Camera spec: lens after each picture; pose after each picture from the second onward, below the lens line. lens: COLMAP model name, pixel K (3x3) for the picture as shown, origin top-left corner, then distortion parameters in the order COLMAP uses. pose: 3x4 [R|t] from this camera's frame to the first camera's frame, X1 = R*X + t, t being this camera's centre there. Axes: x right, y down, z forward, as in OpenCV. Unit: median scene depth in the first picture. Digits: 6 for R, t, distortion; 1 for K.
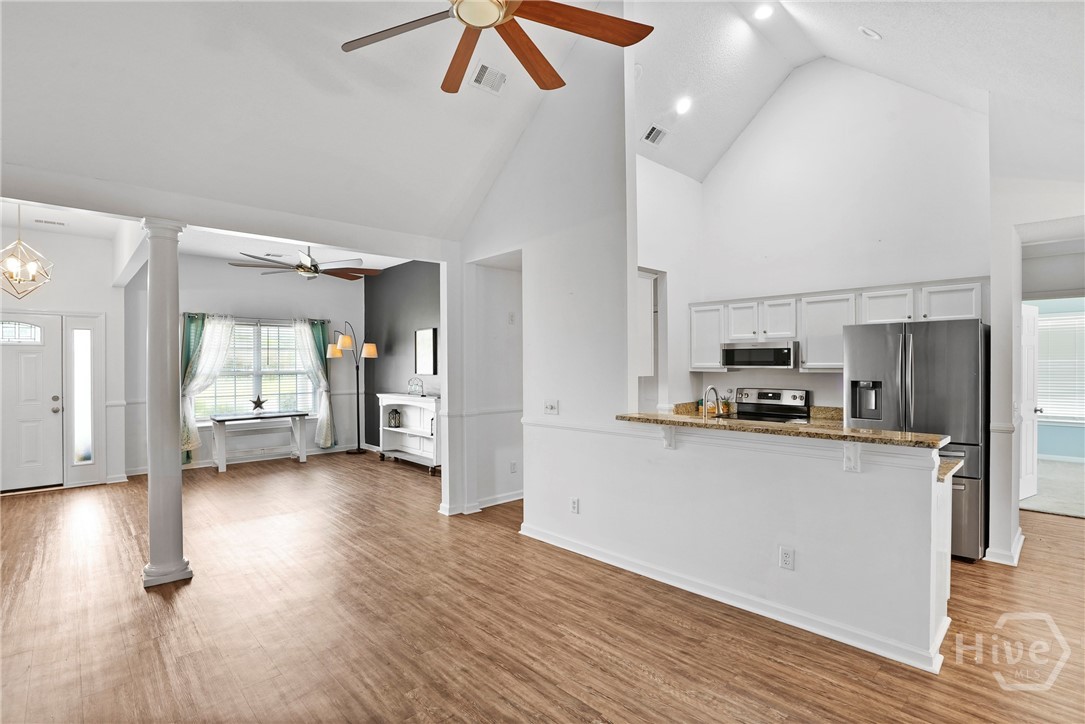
lens RADIAL K [[523.5, 0, 542.5], [0, 523.5, 362.0], [0, 0, 1]] dist [-0.076109, 0.031463]
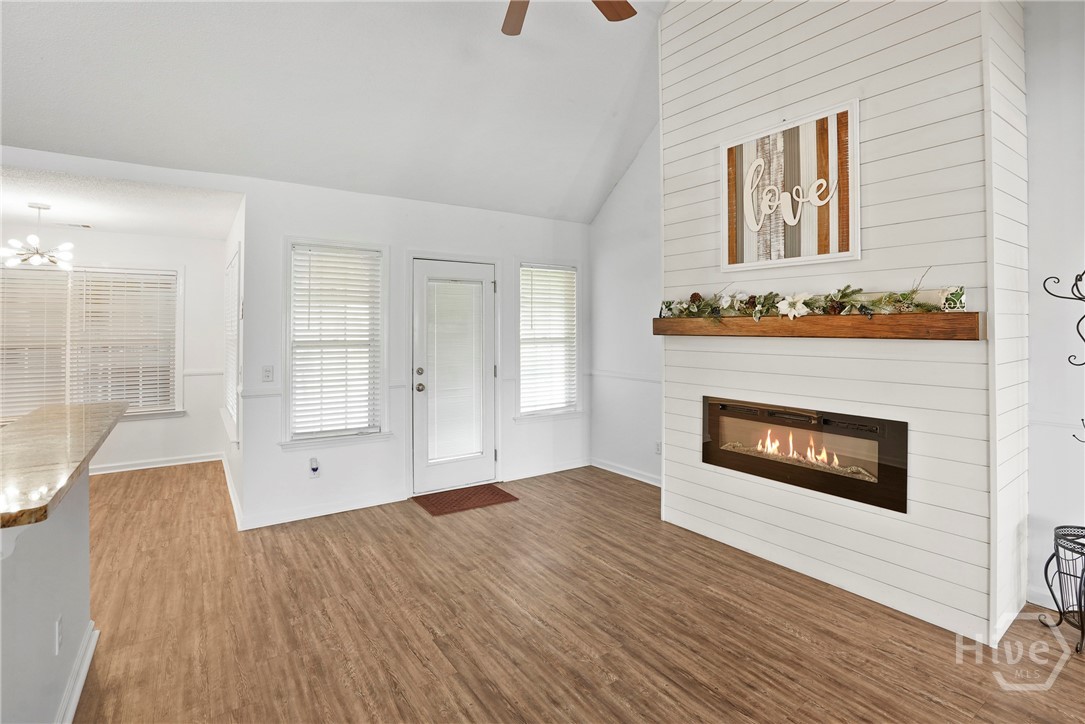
lens RADIAL K [[517.4, 0, 539.8], [0, 517.4, 330.1], [0, 0, 1]] dist [-0.030723, 0.000345]
pose [[-0.987811, 0.005774, 0.155552, -0.219101], [0.006131, 0.999980, 0.001813, 0.007159], [-0.155539, 0.002744, -0.987826, 1.535441]]
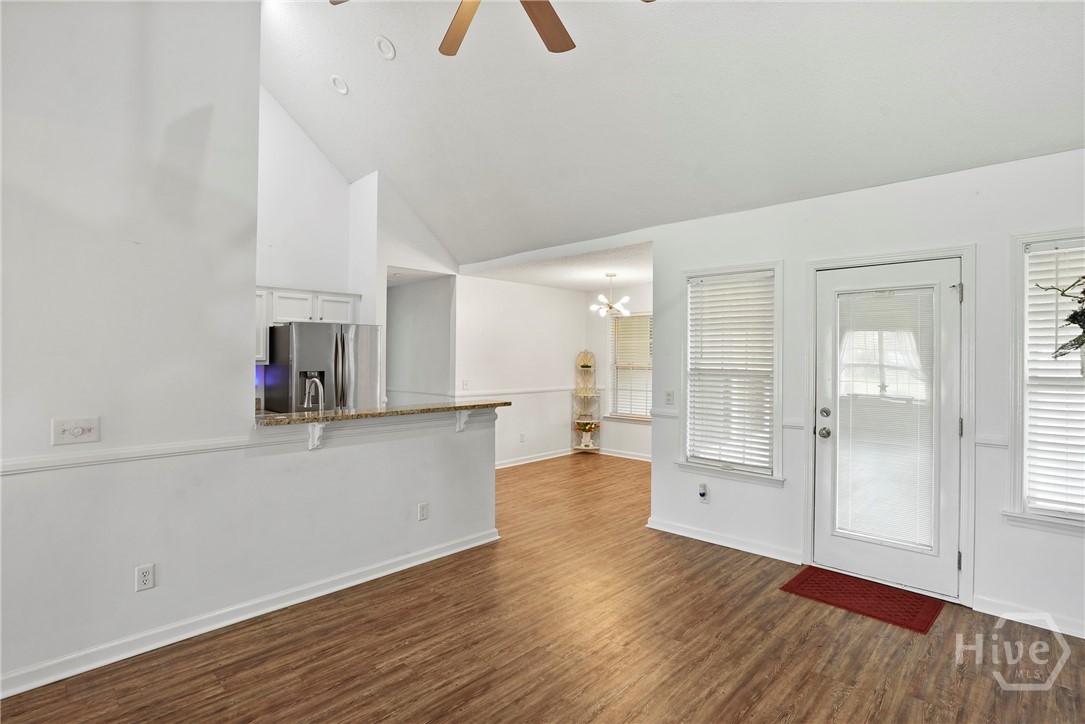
lens RADIAL K [[523.5, 0, 542.5], [0, 523.5, 362.0], [0, 0, 1]] dist [-0.076109, 0.031463]
pose [[-0.052328, -0.004543, 0.998620, -0.809101], [-0.006368, 0.999971, 0.004215, 0.011047], [-0.998610, -0.006139, -0.052355, 0.782750]]
